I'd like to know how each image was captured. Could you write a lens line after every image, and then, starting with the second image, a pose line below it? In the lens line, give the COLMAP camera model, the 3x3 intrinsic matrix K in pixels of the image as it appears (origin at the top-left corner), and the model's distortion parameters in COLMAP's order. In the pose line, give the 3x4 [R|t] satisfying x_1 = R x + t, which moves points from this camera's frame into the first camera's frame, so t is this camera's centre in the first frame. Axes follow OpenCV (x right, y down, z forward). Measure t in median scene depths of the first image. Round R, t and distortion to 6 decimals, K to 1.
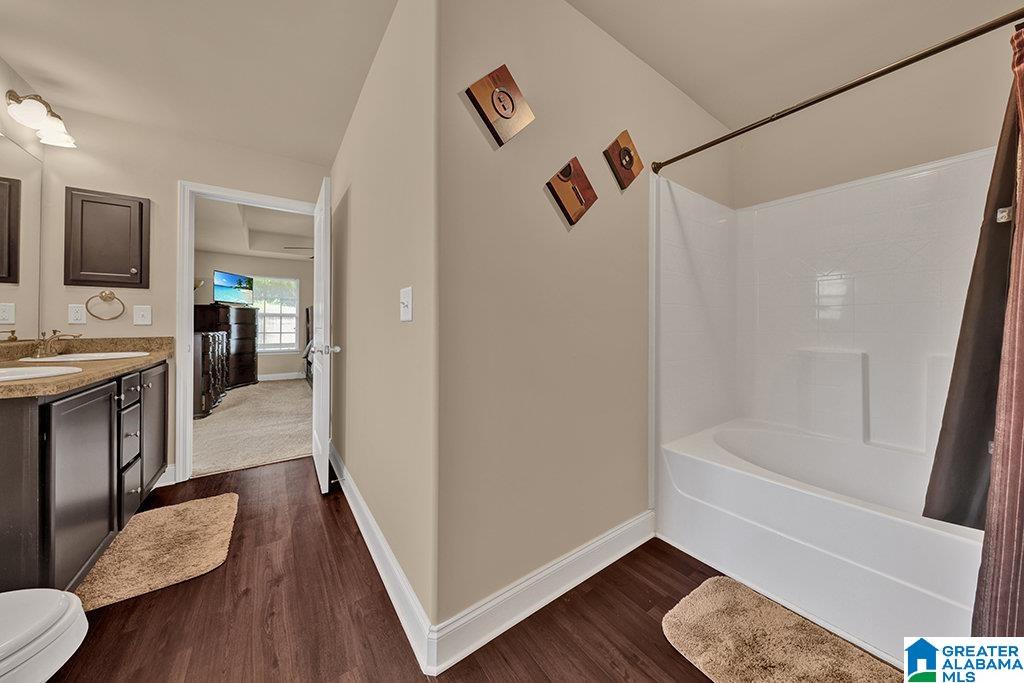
lens RADIAL K [[329.1, 0, 510.2], [0, 329.1, 330.3], [0, 0, 1]] dist [-0.001351, -0.000307]
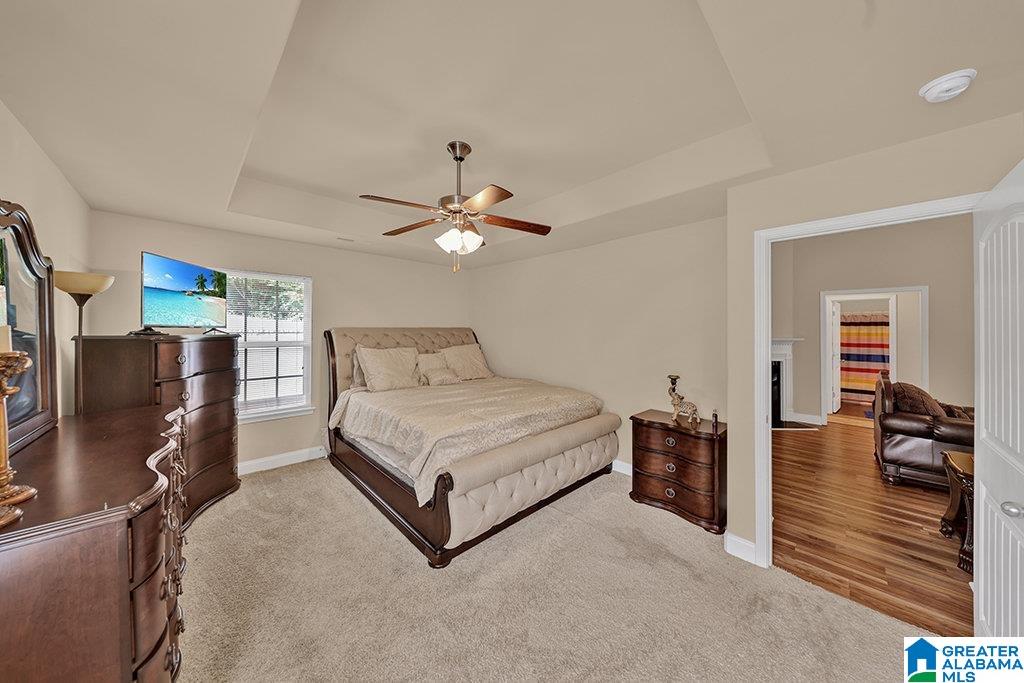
lens RADIAL K [[329.1, 0, 510.2], [0, 329.1, 330.3], [0, 0, 1]] dist [-0.001351, -0.000307]
pose [[0.989113, -0.001676, 0.147146, -0.451644], [0.002579, 0.999979, -0.005948, -0.072329], [-0.147133, 0.006262, 0.989097, 0.468383]]
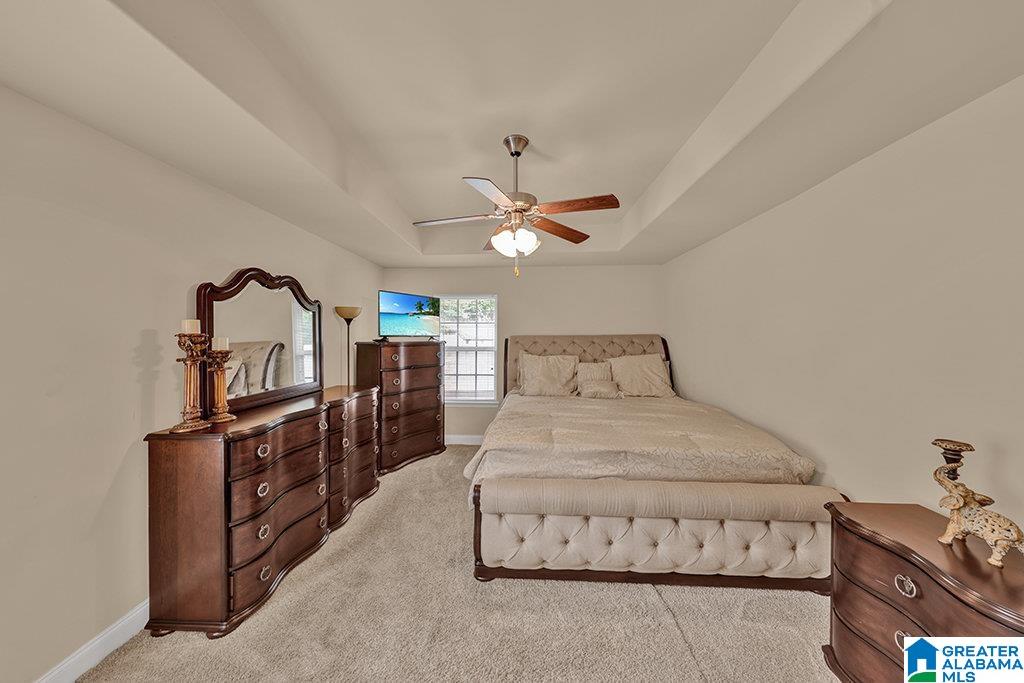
lens RADIAL K [[327.0, 0, 511.6], [0, 327.0, 336.5], [0, 0, 1]] dist [-0.002039, -0.000164]
pose [[0.786337, -0.008981, -0.617733, -0.244836], [0.003036, 0.999938, -0.010673, -0.072961], [0.617791, 0.006517, 0.786315, 0.572089]]
